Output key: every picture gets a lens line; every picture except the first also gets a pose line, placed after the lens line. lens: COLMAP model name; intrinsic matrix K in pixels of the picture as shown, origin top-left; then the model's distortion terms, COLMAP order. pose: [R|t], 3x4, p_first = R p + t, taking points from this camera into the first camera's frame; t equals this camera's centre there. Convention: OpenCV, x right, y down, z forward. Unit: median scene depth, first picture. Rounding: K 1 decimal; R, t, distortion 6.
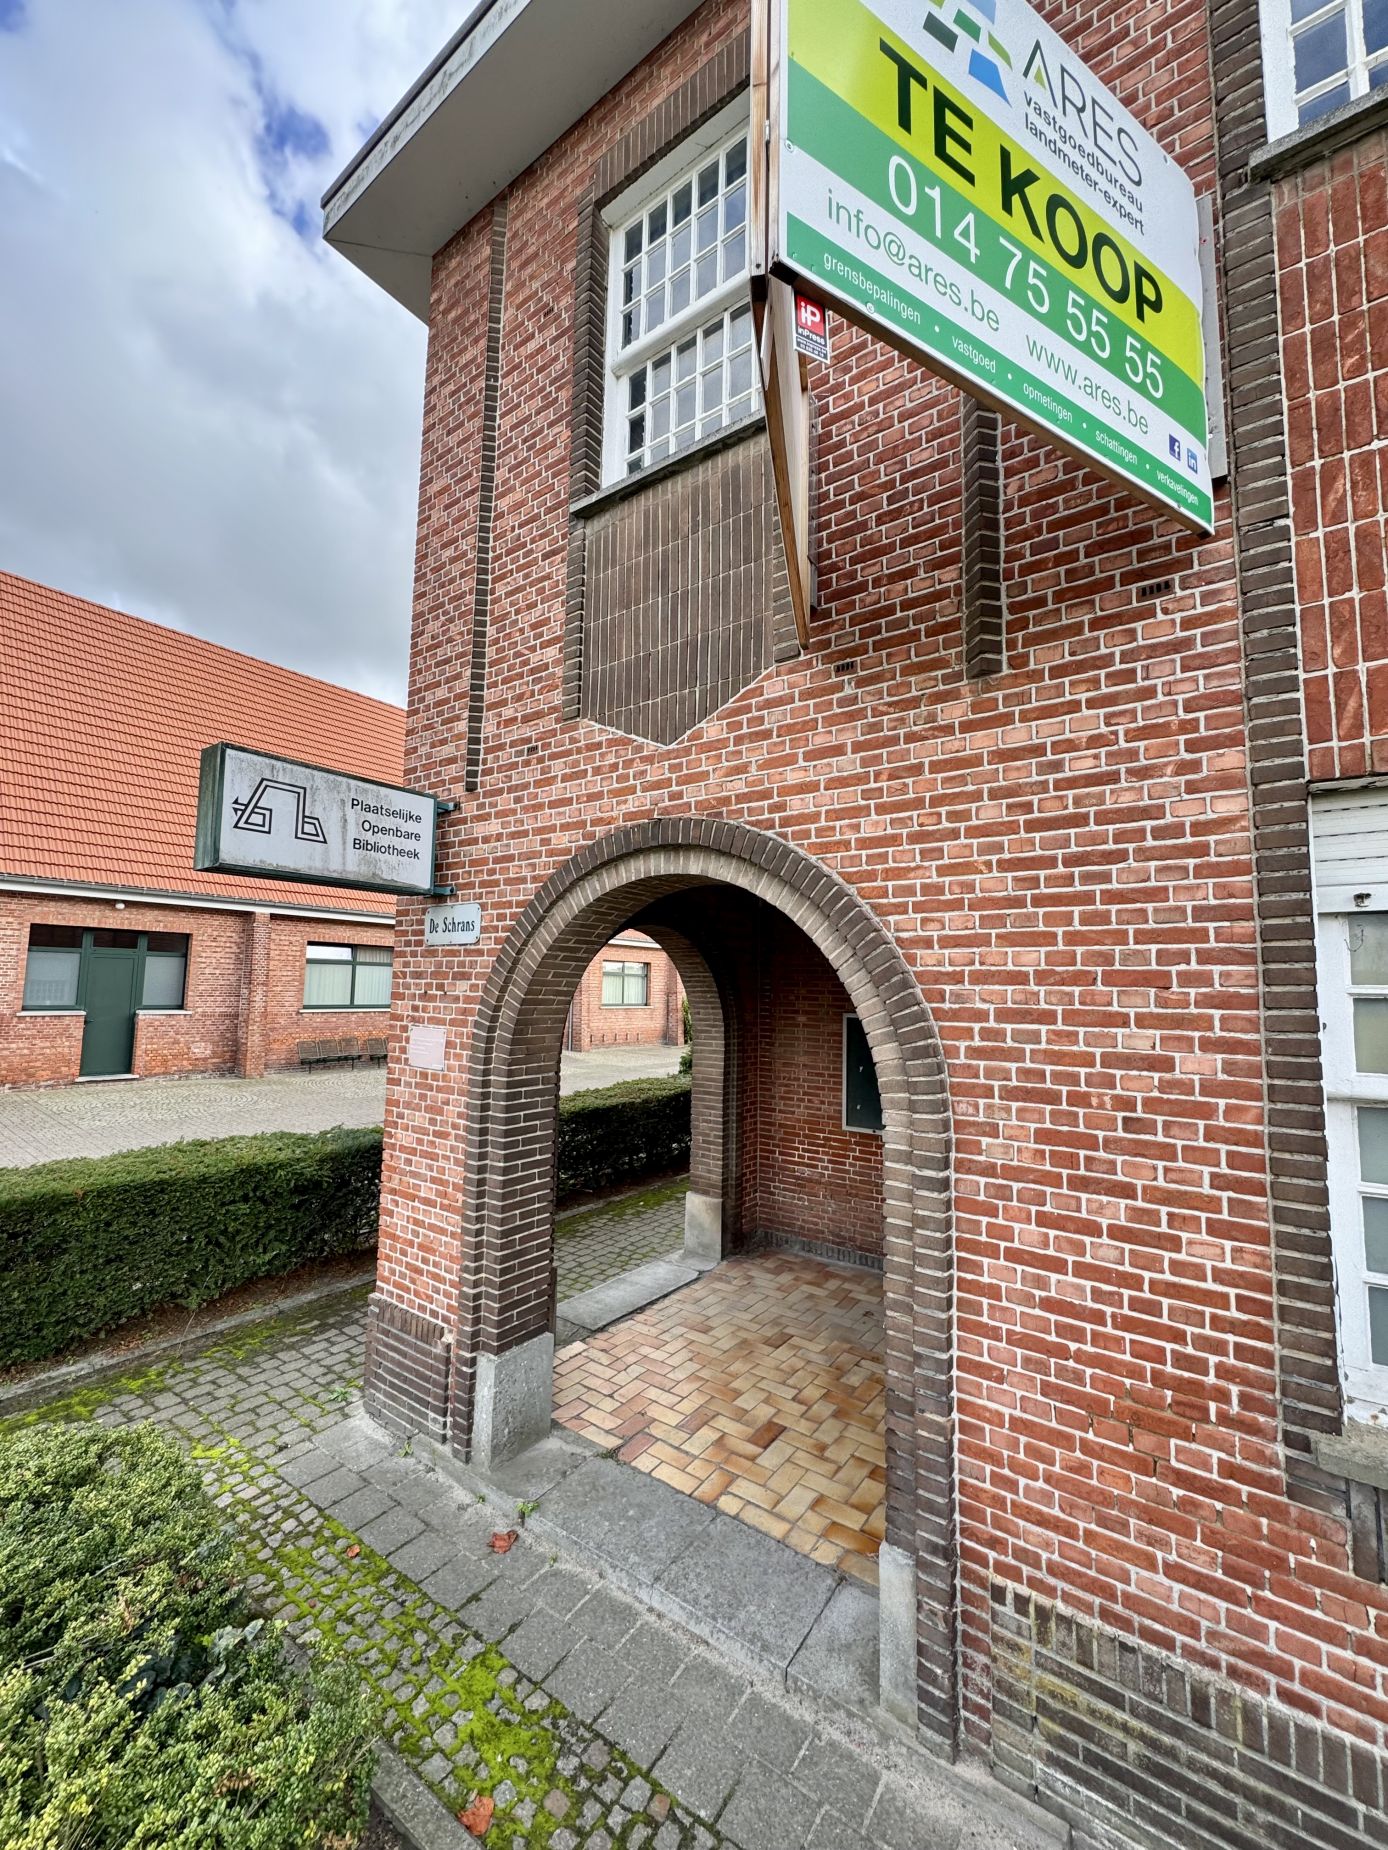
lens RADIAL K [[739.5, 0, 695.9], [0, 739.5, 925.5], [0, 0, 1]] dist [-0.000829, -0.000147]
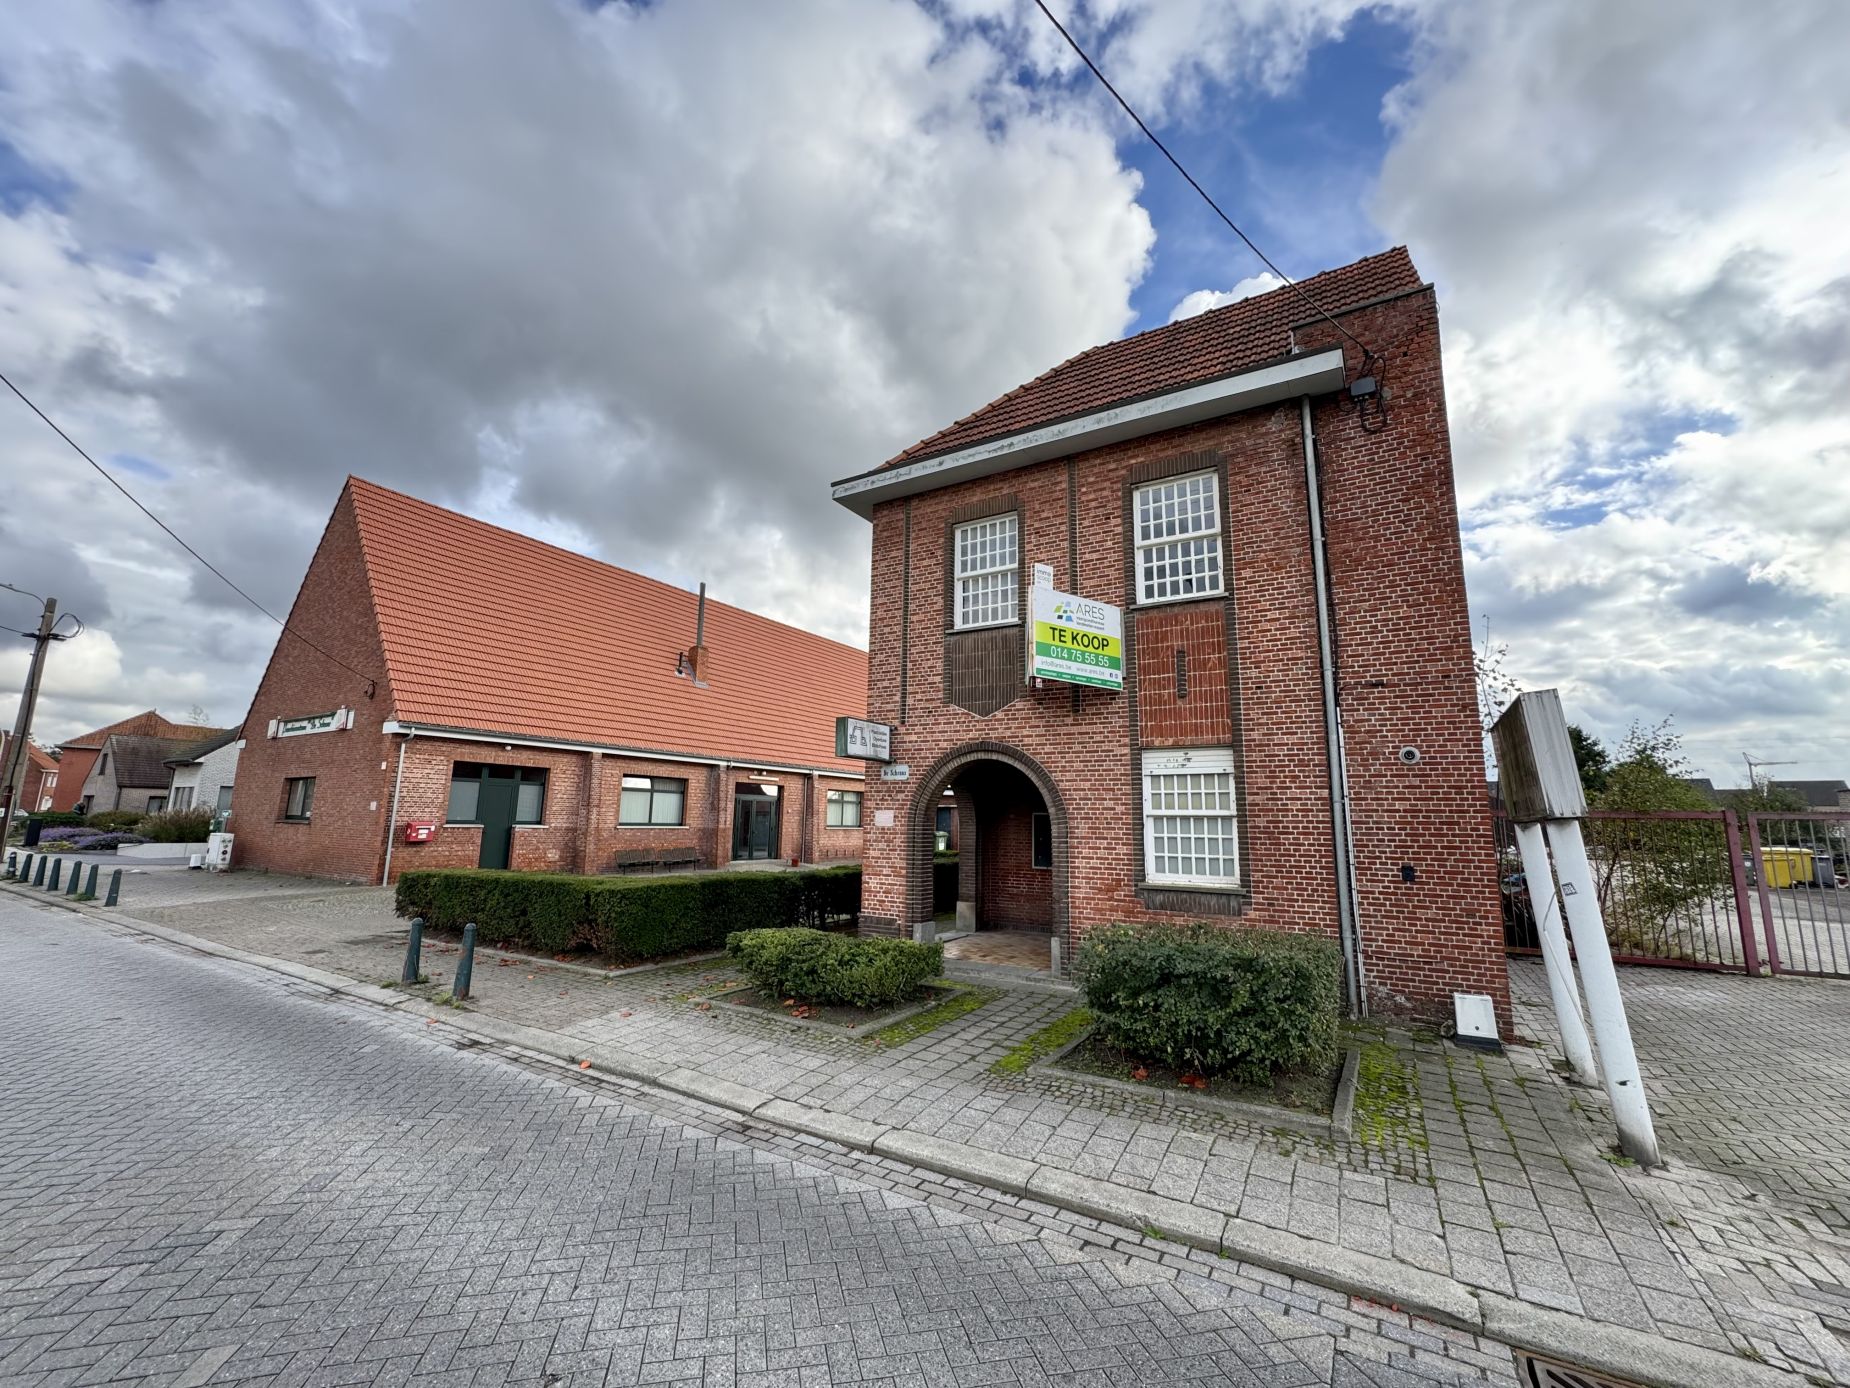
lens RADIAL K [[739.5, 0, 927.2], [0, 739.5, 691.6], [0, 0, 1]] dist [-0.000829, -0.000147]
pose [[0.996710, 0.013298, 0.079954, -0.447587], [-0.006286, 0.996160, -0.087325, -0.063151], [-0.080808, 0.086536, 0.992966, -1.787937]]
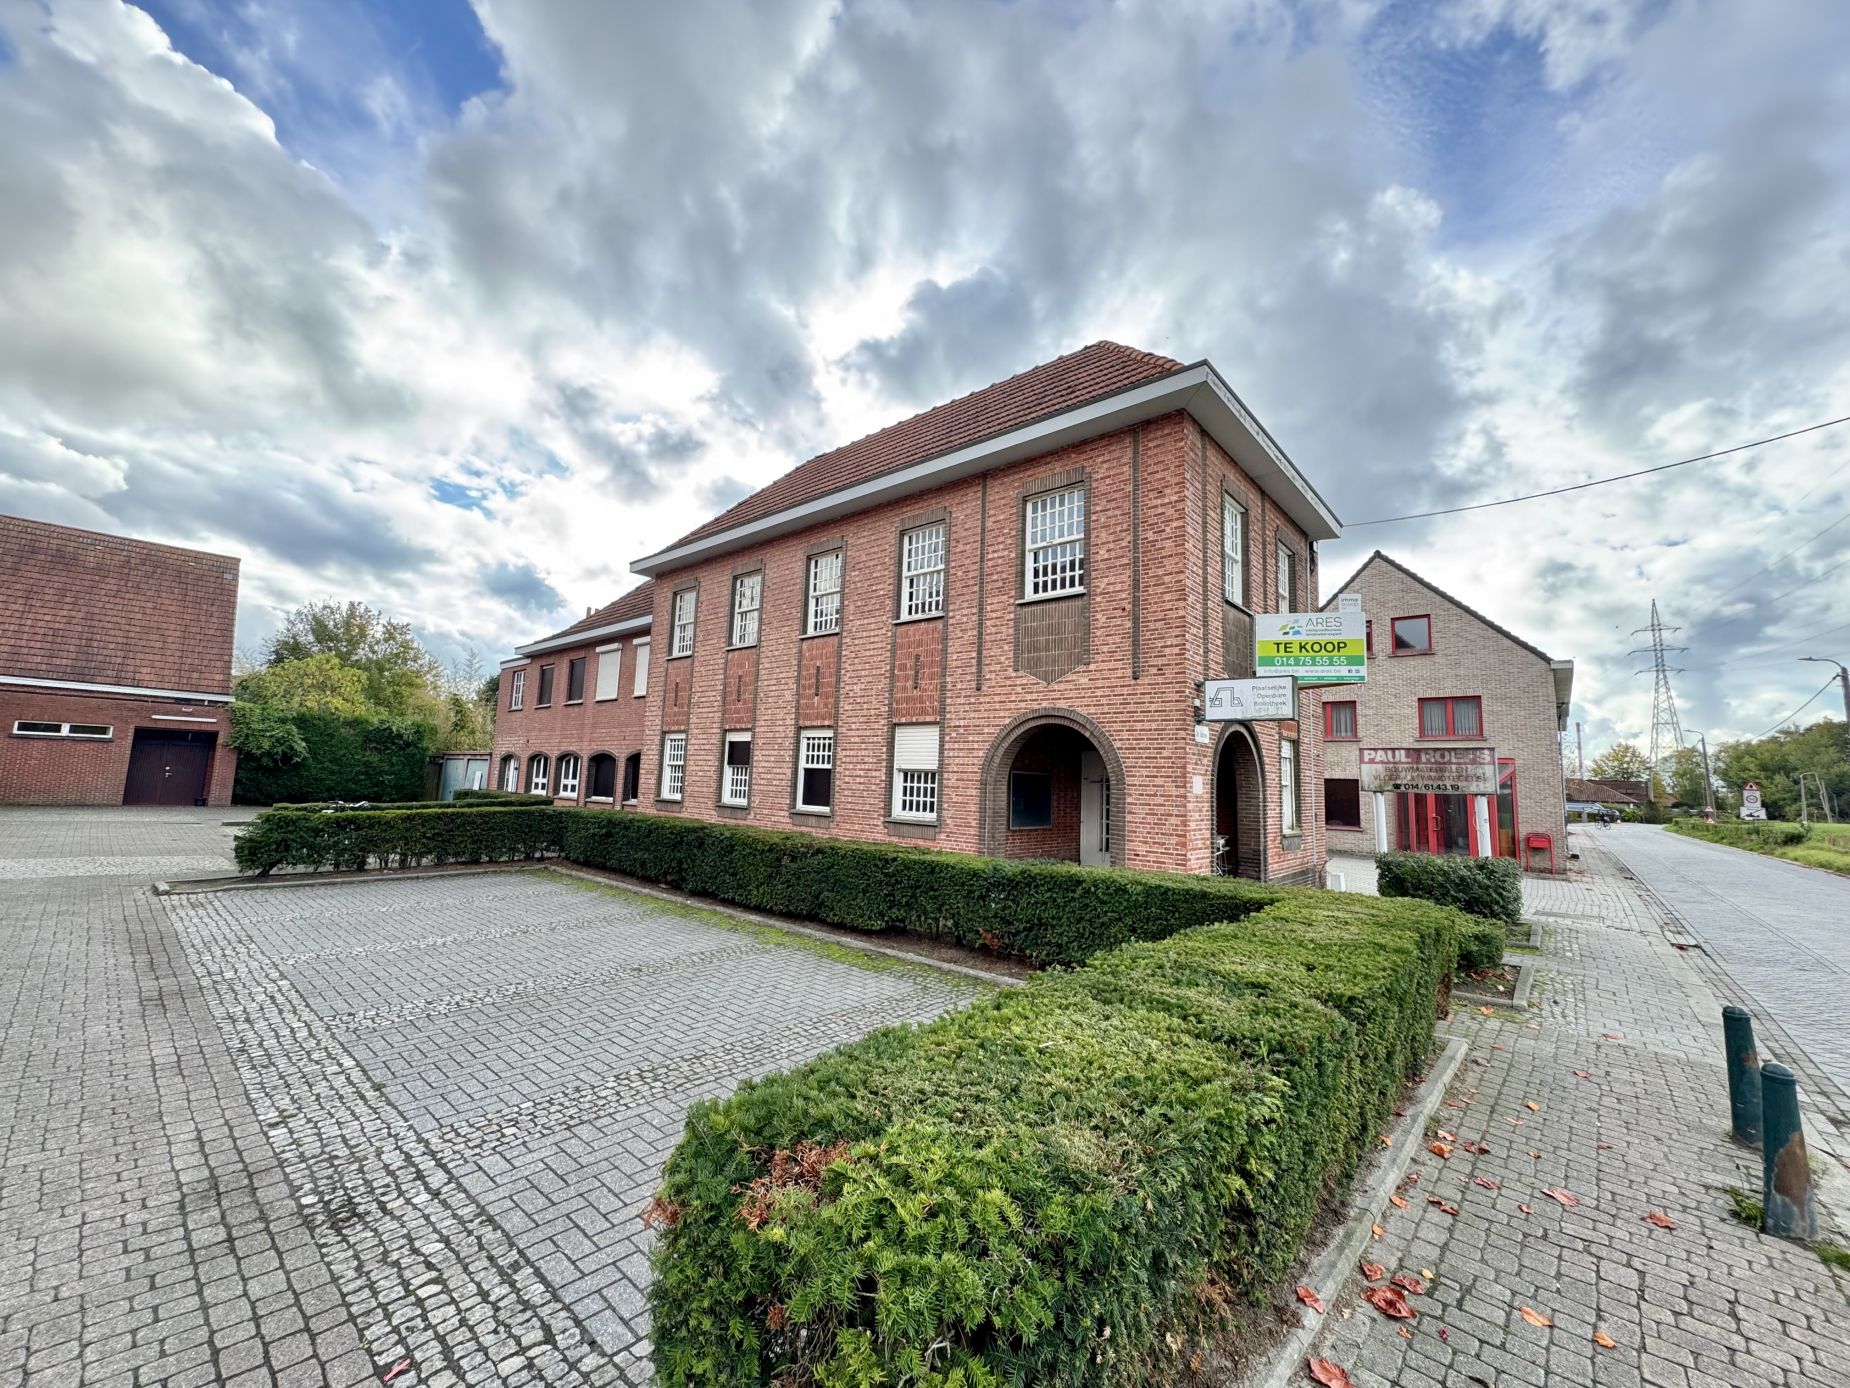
lens RADIAL K [[739.5, 0, 925.8], [0, 739.5, 689.0], [0, 0, 1]] dist [-0.000829, -0.000147]
pose [[0.993051, 0.006560, -0.117504, -0.163844], [-0.010876, 0.999288, -0.036123, -0.076648], [0.117183, 0.037150, 0.992415, -1.986584]]
